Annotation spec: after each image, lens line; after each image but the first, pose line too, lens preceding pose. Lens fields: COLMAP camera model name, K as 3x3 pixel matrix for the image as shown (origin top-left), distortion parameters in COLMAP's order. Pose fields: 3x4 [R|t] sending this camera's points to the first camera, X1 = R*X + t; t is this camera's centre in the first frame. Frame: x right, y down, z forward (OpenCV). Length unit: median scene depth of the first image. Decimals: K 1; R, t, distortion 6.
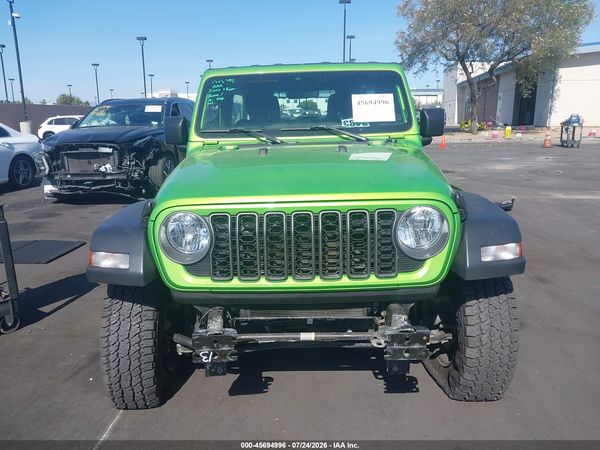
lens RADIAL K [[457.9, 0, 300.0], [0, 457.9, 225.0], [0, 0, 1]] dist [0.044205, 0.000871]
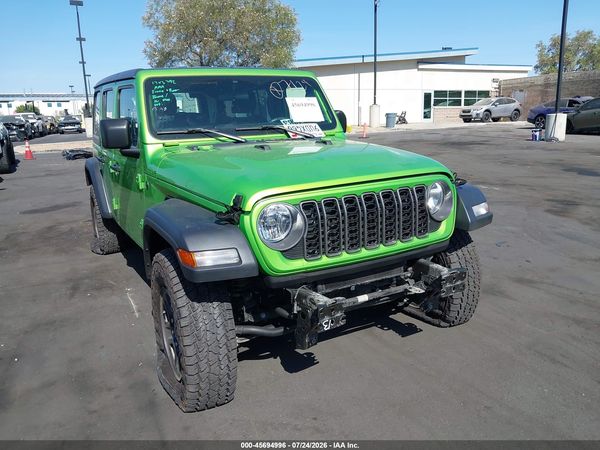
lens RADIAL K [[470.4, 0, 300.0], [0, 470.4, 225.0], [0, 0, 1]] dist [-0.001079, 0.001343]
pose [[0.866454, -0.114962, 0.485841, -0.690858], [0.124868, 0.992100, 0.012065, 0.018207], [-0.483390, 0.050213, 0.873964, 0.010629]]
